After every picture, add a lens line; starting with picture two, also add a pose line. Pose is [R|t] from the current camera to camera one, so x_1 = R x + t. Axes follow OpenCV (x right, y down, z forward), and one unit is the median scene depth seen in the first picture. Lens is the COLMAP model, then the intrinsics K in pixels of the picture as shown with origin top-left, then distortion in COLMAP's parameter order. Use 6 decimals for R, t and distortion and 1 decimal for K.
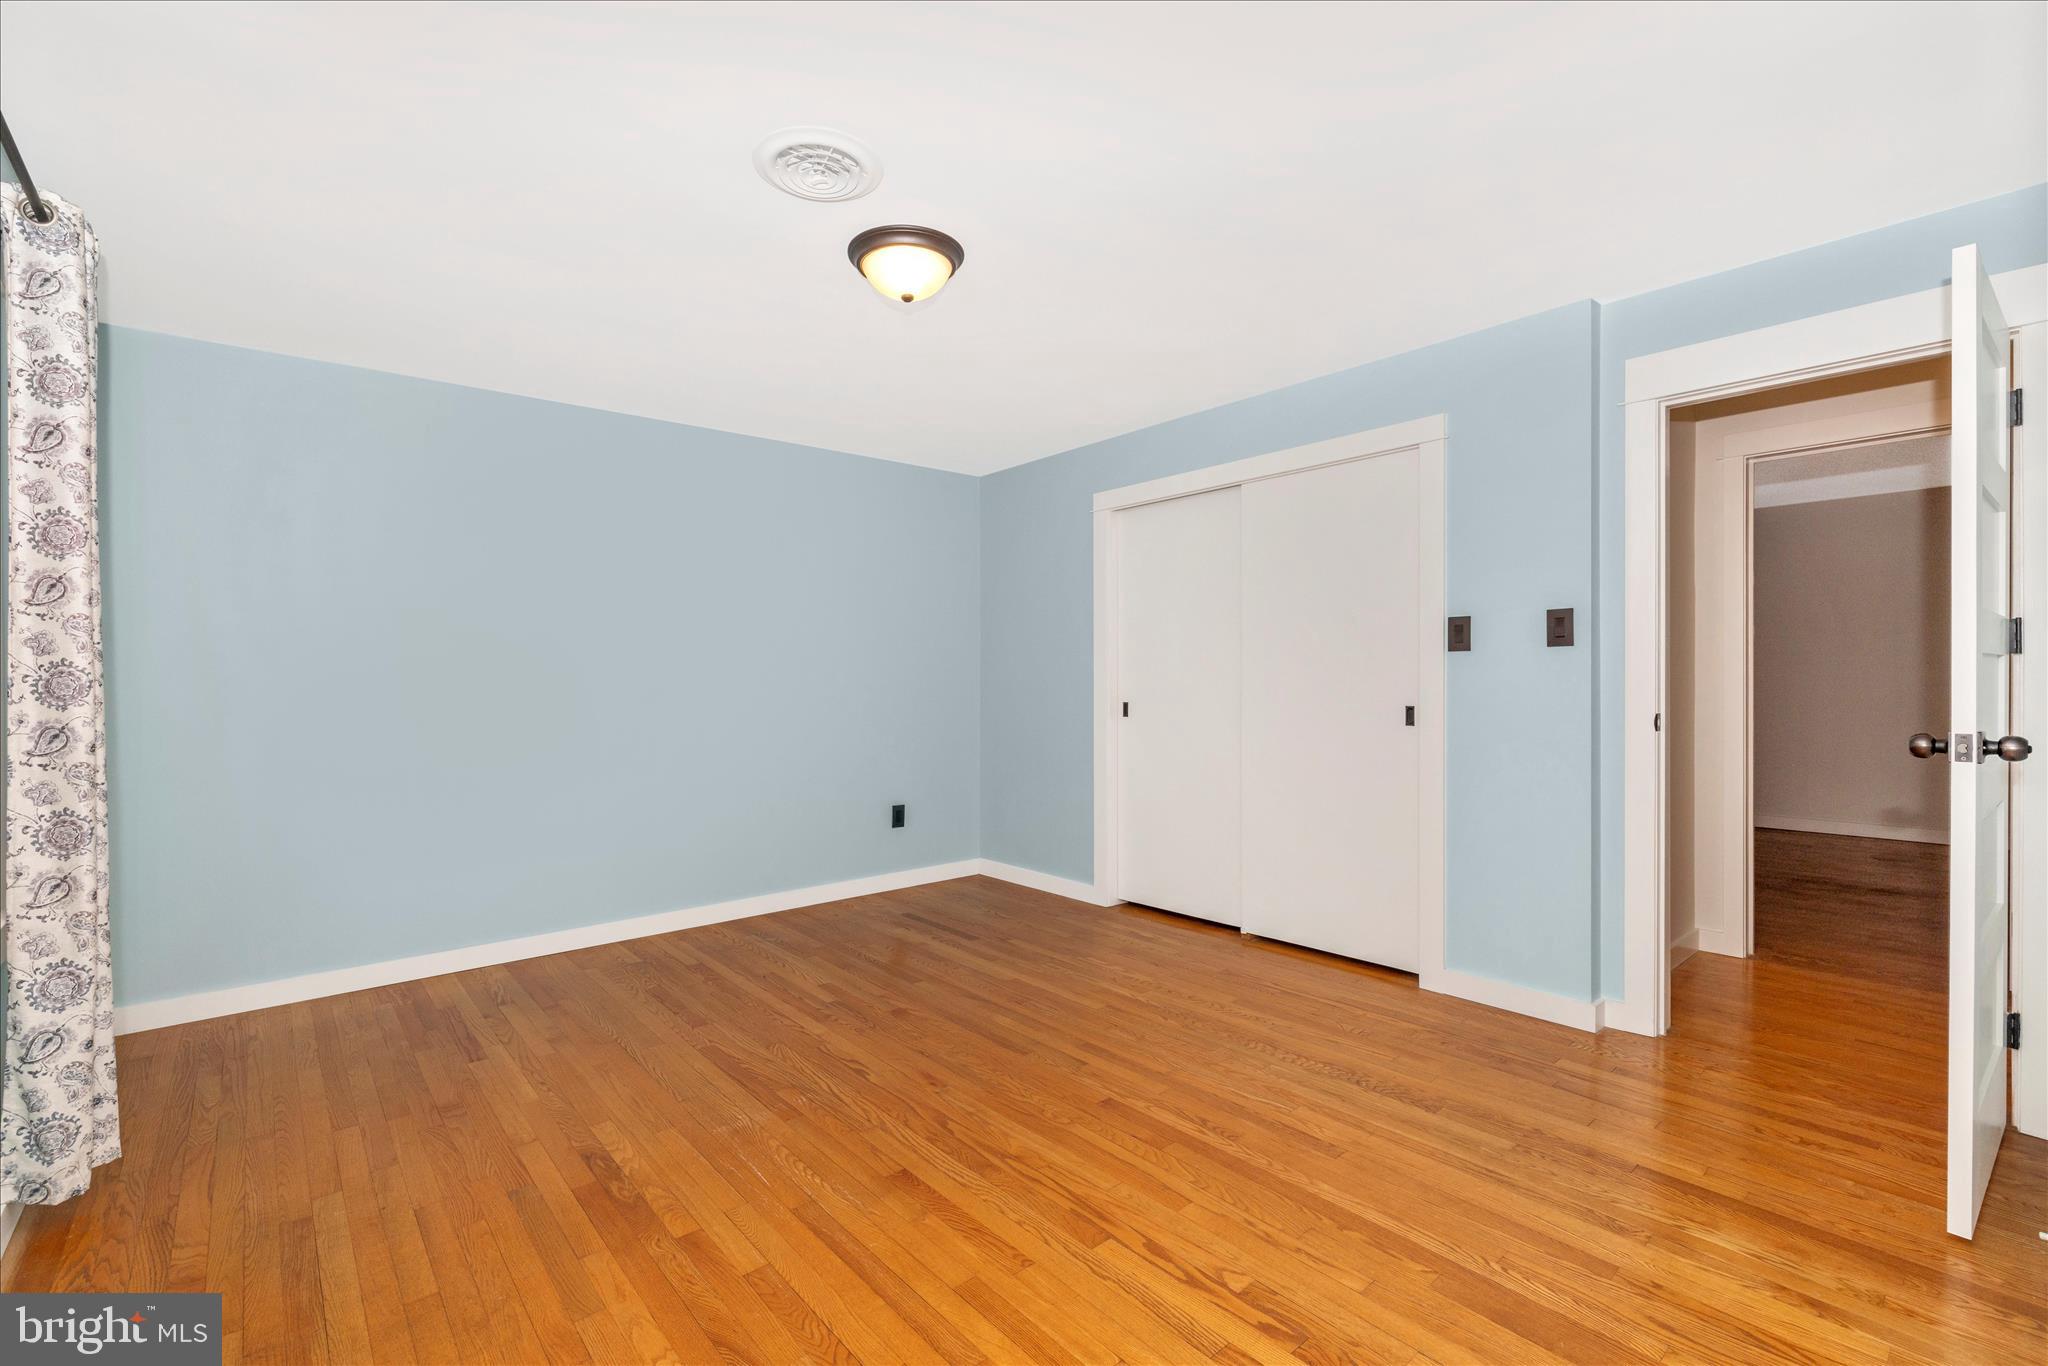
lens RADIAL K [[888.5, 0, 1002.4], [0, 888.5, 692.1], [0, 0, 1]] dist [-0.003290, -0.000324]
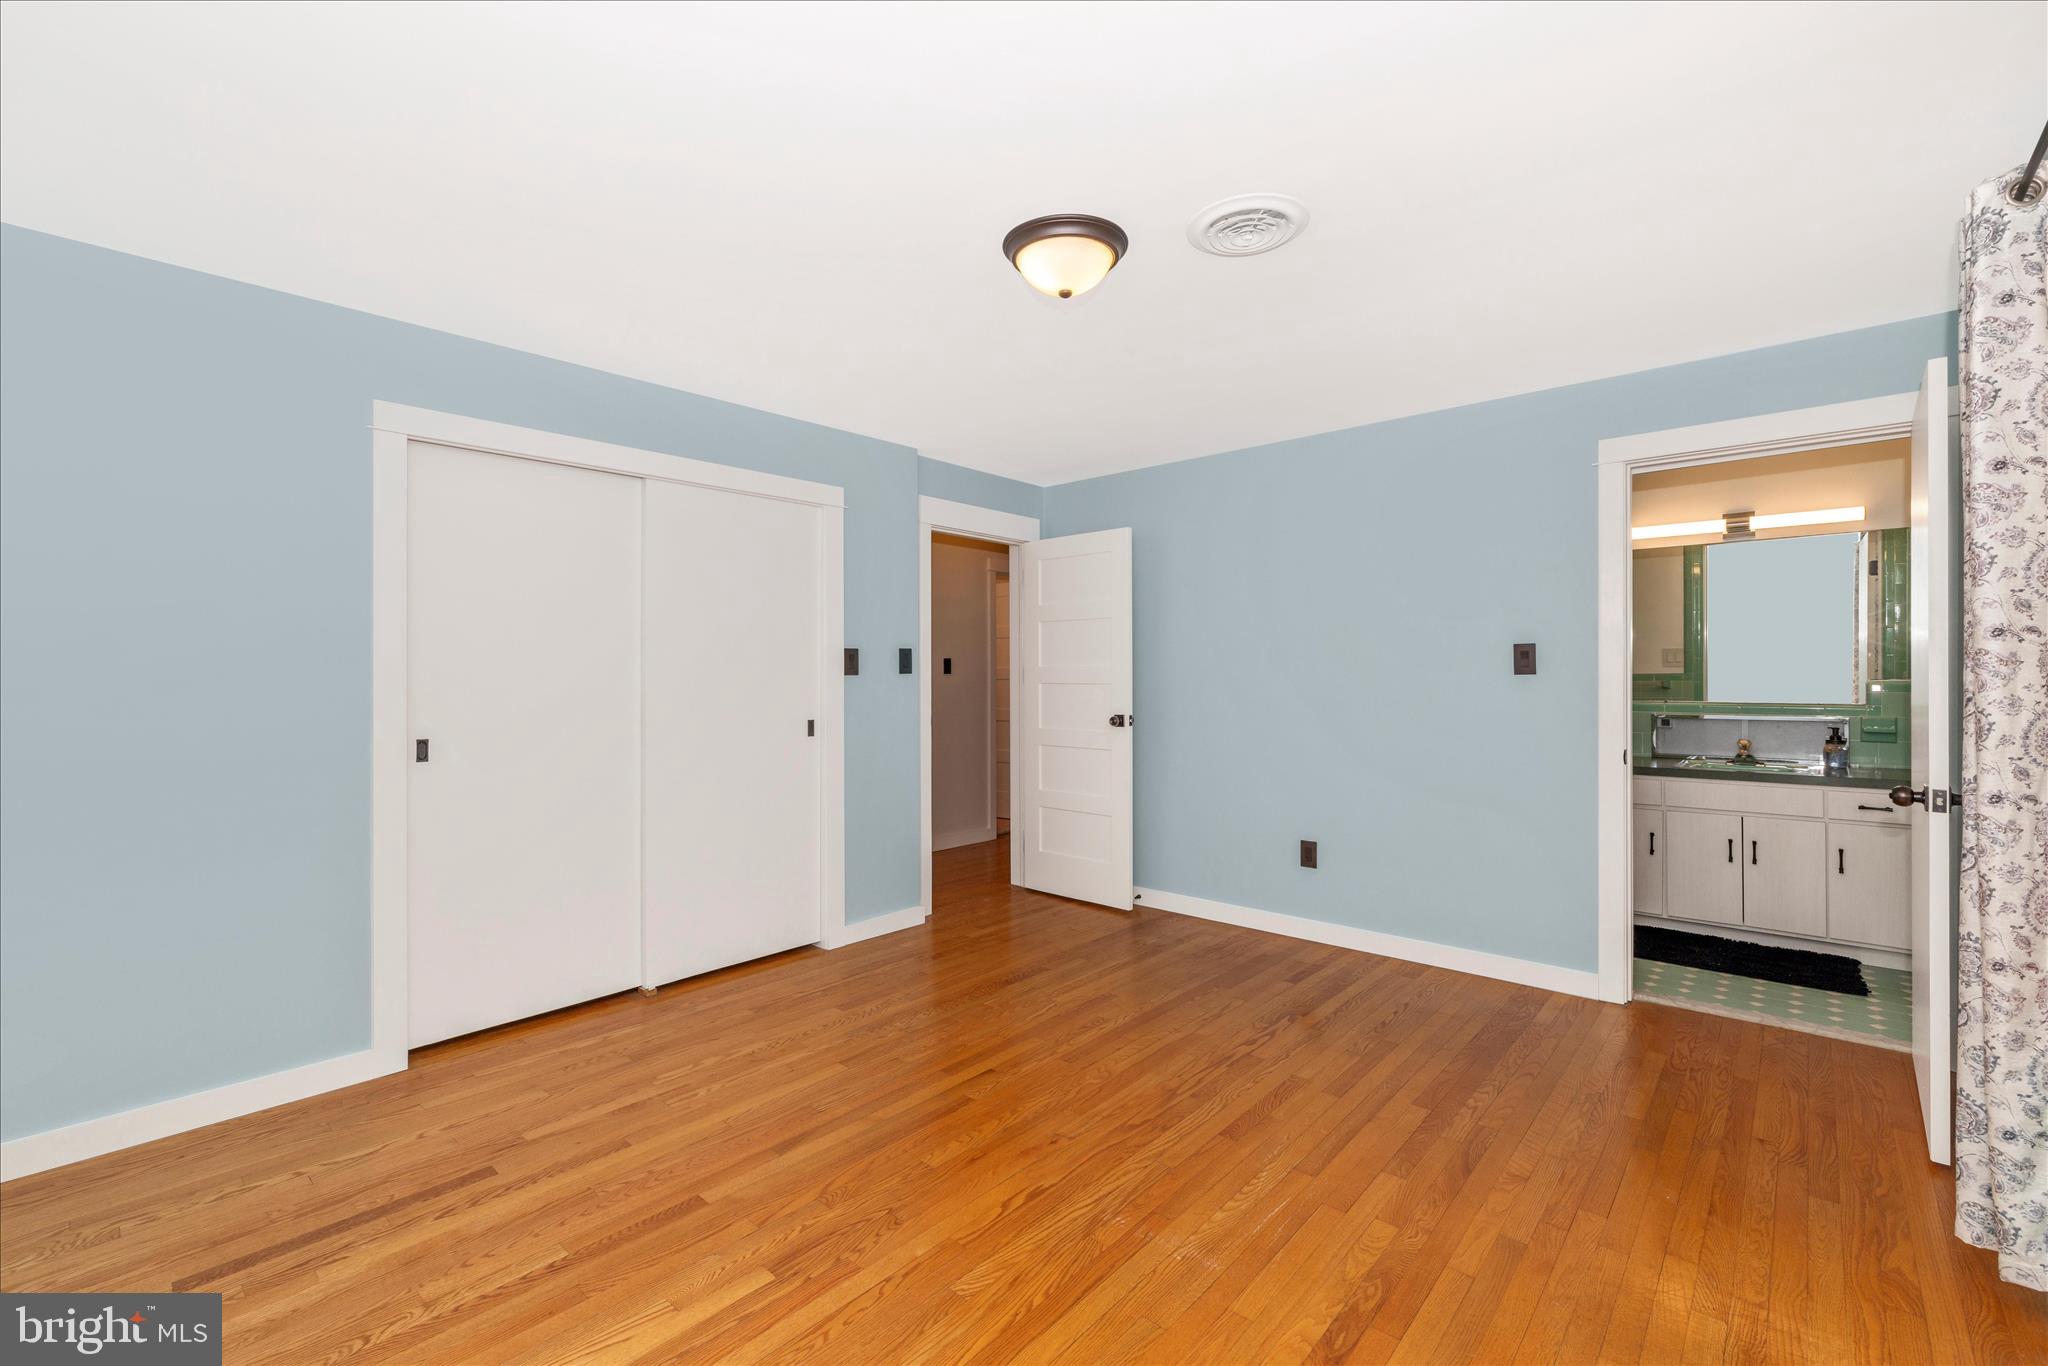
lens RADIAL K [[888.5, 0, 1024.1], [0, 888.5, 682.4], [0, 0, 1]] dist [-0.003290, -0.000324]
pose [[-0.145936, 0.001109, 0.989293, -0.806202], [0.017312, 0.999849, 0.001433, -0.033144], [-0.989143, 0.017336, -0.145933, 0.940726]]
